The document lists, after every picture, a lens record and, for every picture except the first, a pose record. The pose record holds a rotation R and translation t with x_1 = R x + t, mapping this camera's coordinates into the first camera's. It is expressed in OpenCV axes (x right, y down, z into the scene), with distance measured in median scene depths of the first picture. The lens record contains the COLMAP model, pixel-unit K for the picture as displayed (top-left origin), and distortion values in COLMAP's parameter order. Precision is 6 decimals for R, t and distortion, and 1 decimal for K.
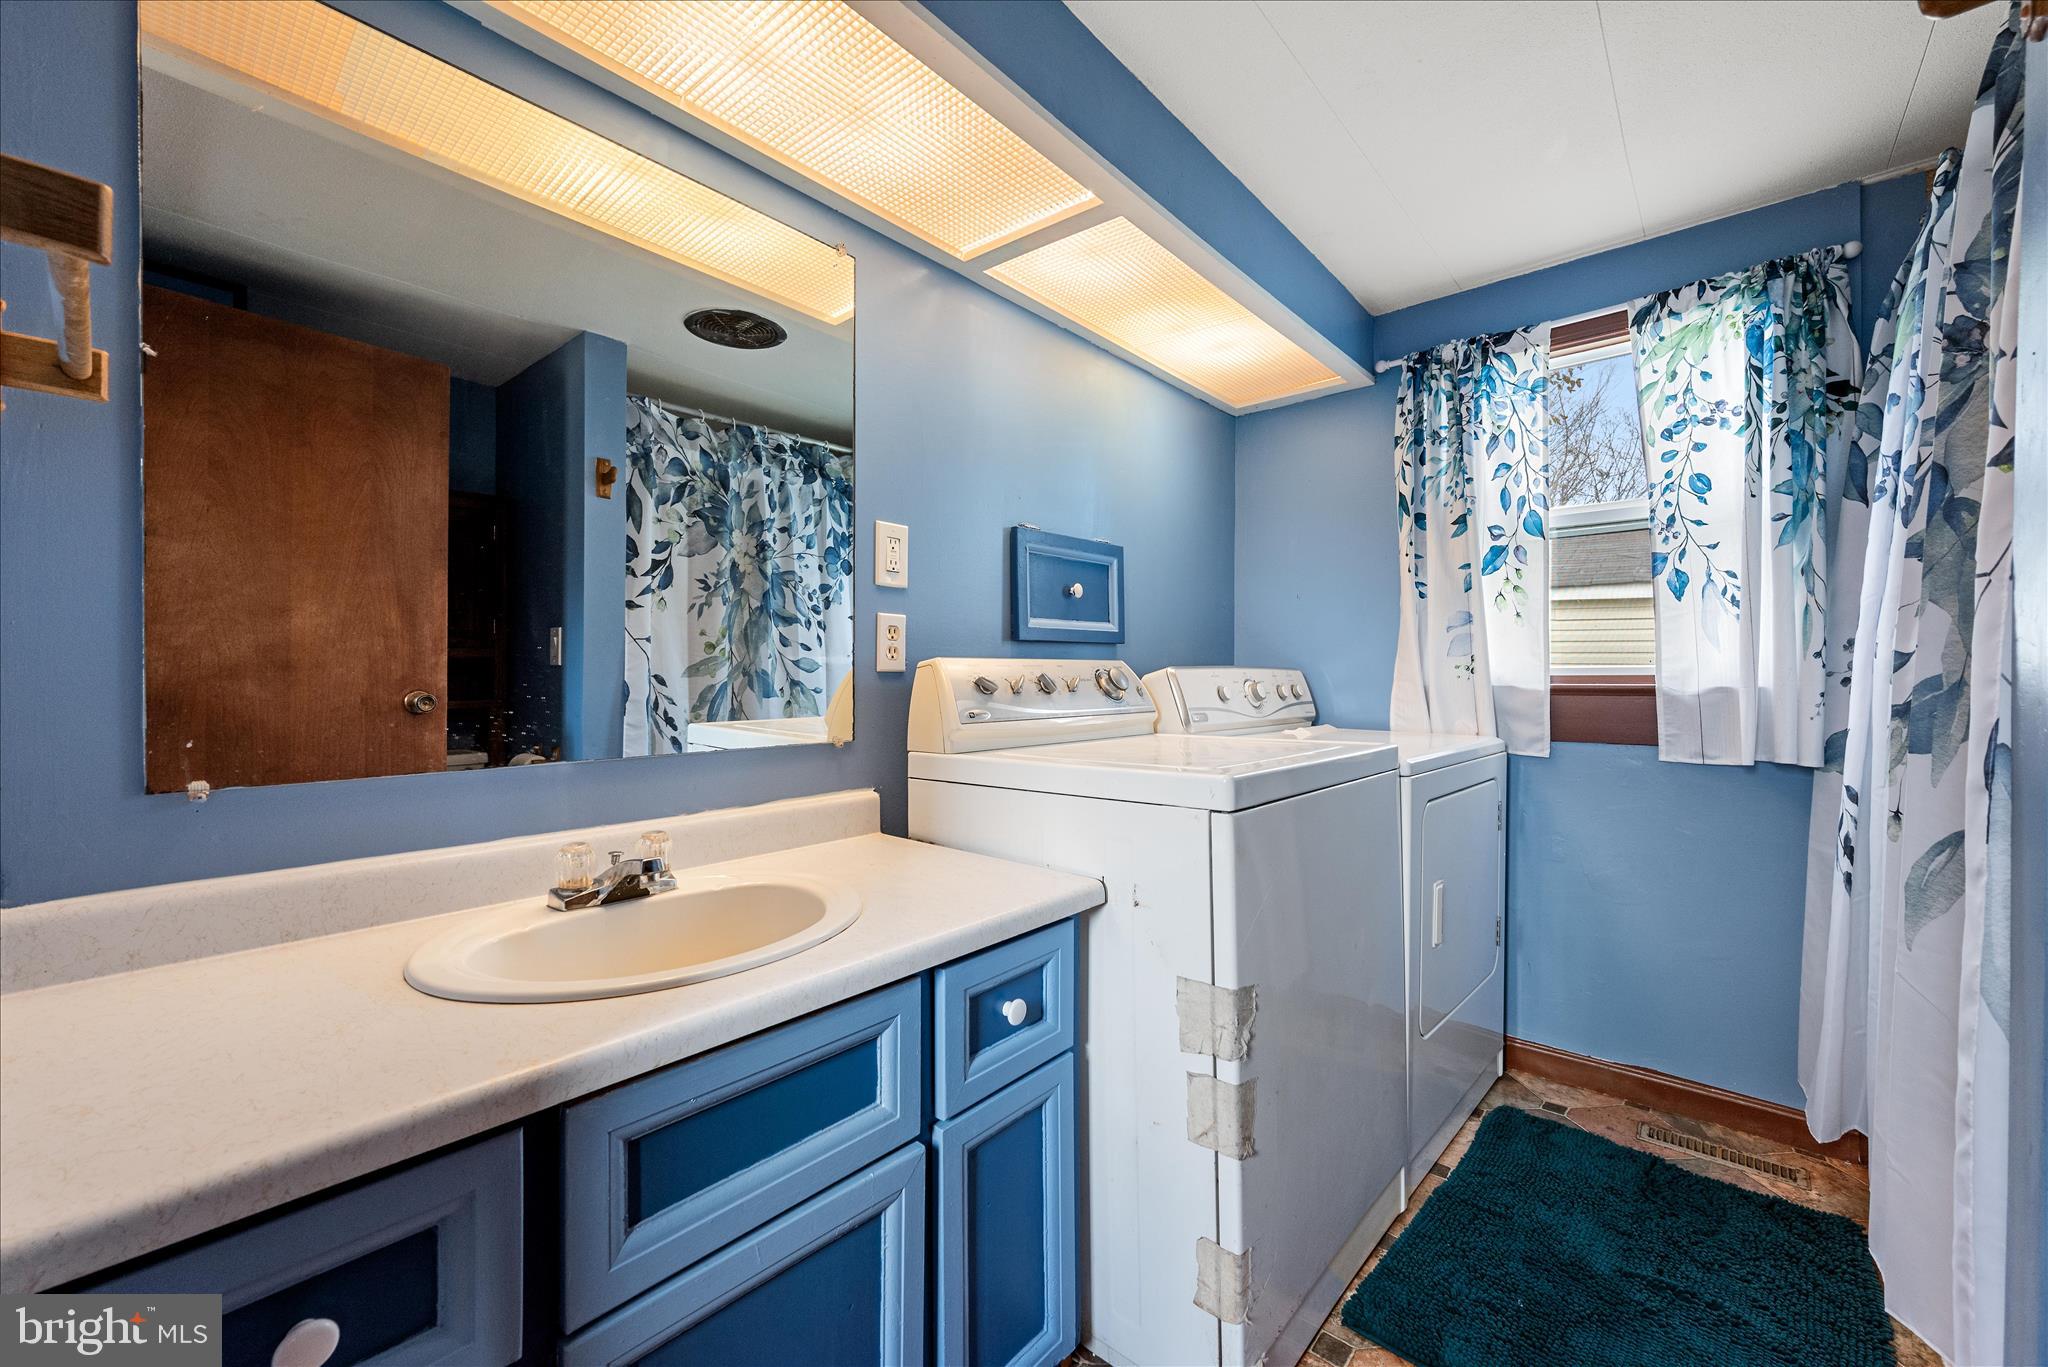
lens RADIAL K [[866.4, 0, 1024.0], [0, 866.4, 683.5], [0, 0, 1]] dist [-0.002286, -0.000073]
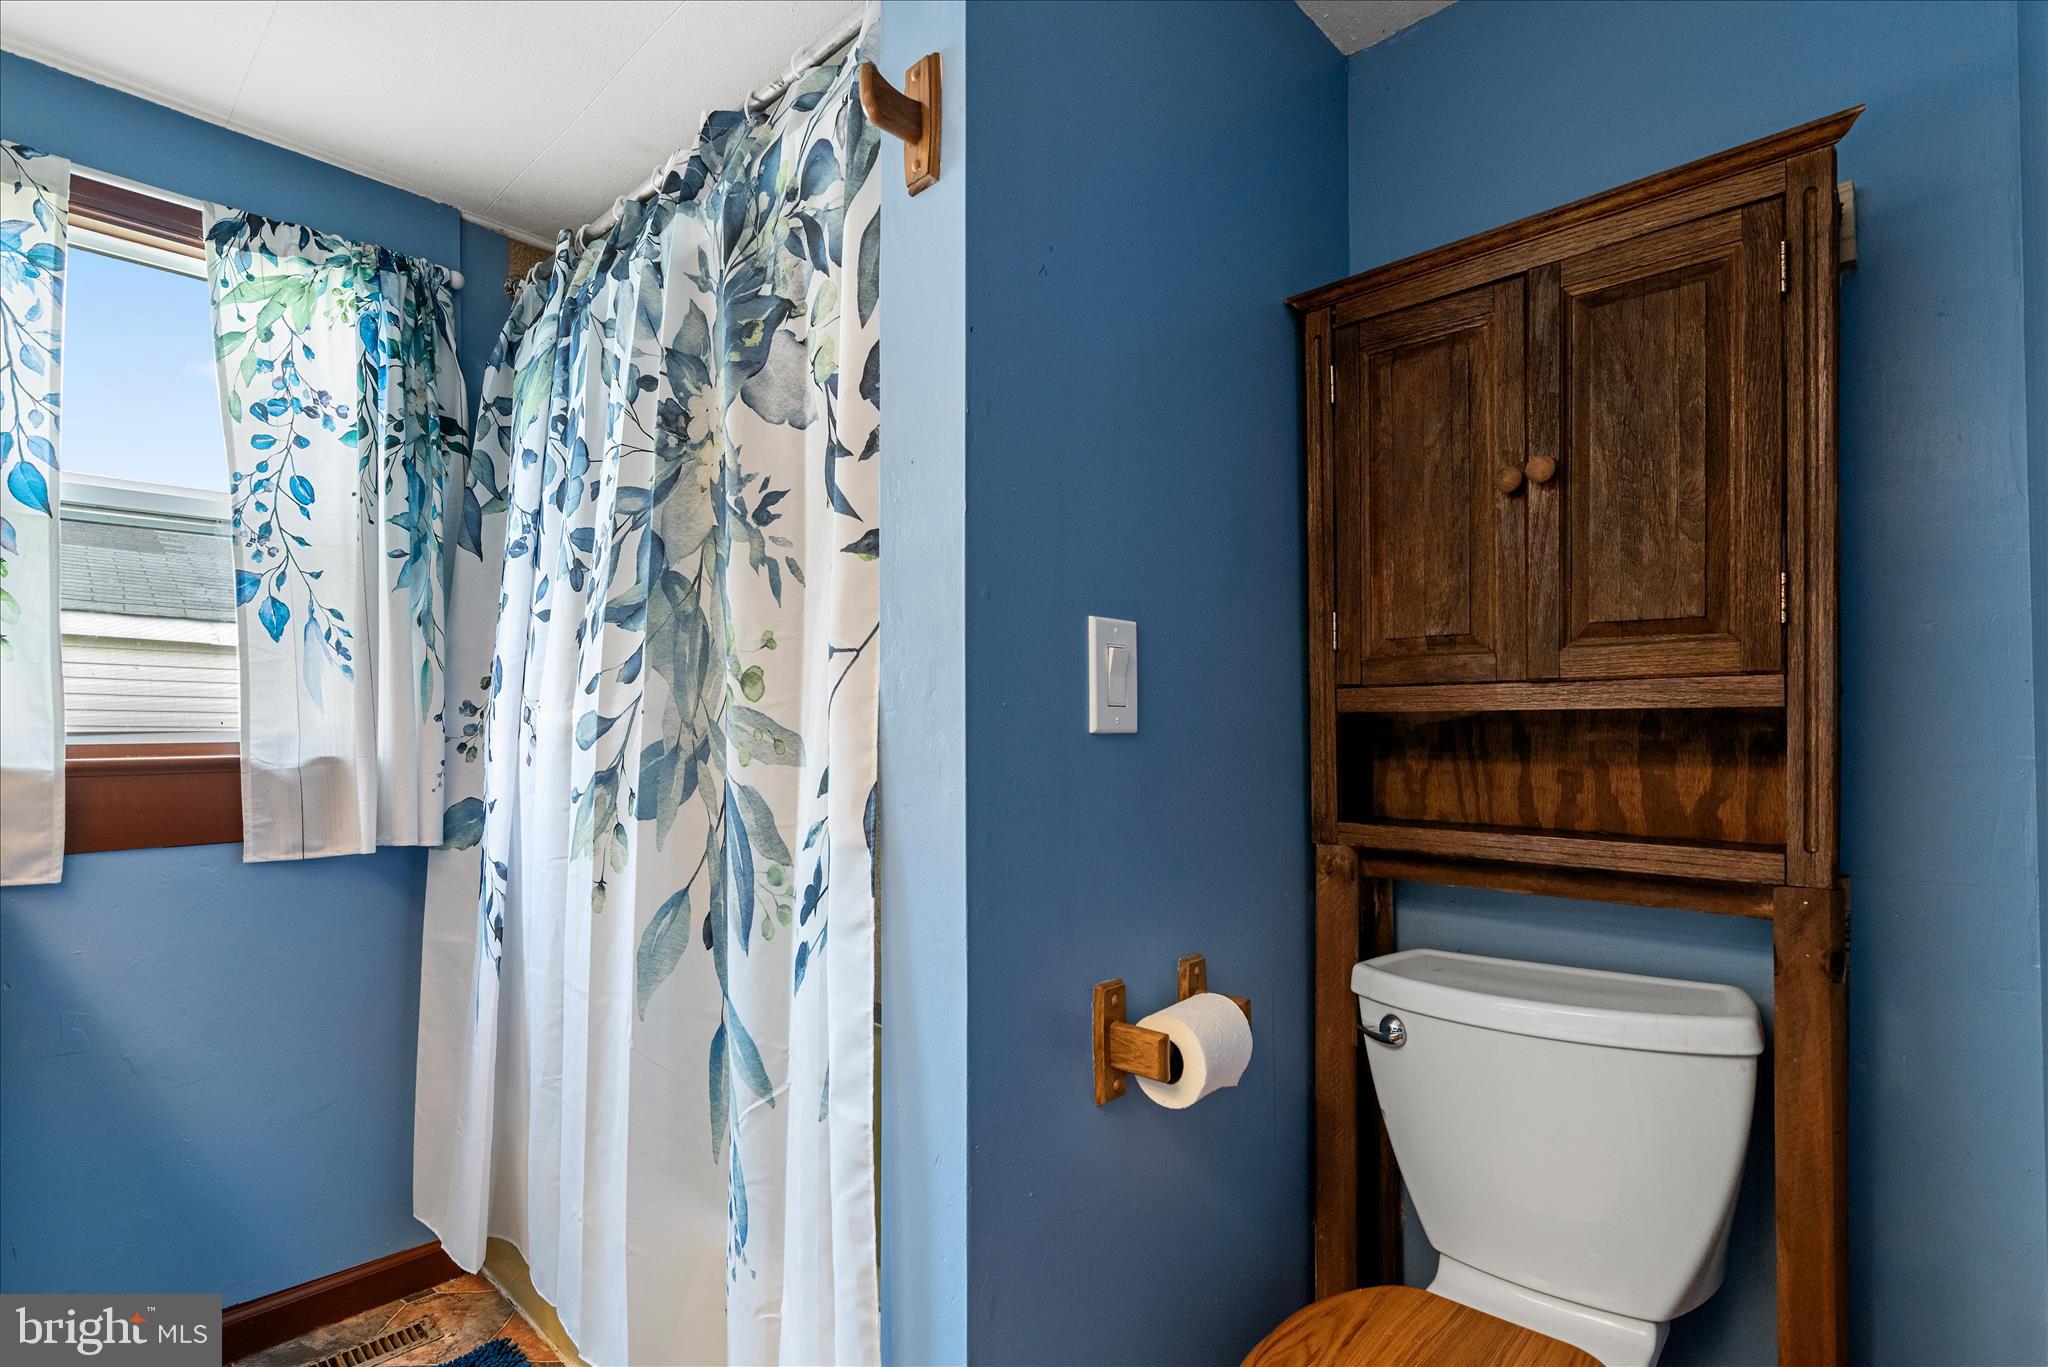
lens RADIAL K [[961.4, 0, 1027.0], [0, 961.4, 714.5], [0, 0, 1]] dist [-0.002566, -0.000270]
pose [[0.027004, 0.017049, 0.999490, -0.041743], [0.016281, 0.999714, -0.017493, -0.008884], [-0.999503, 0.016745, 0.026719, 0.346998]]
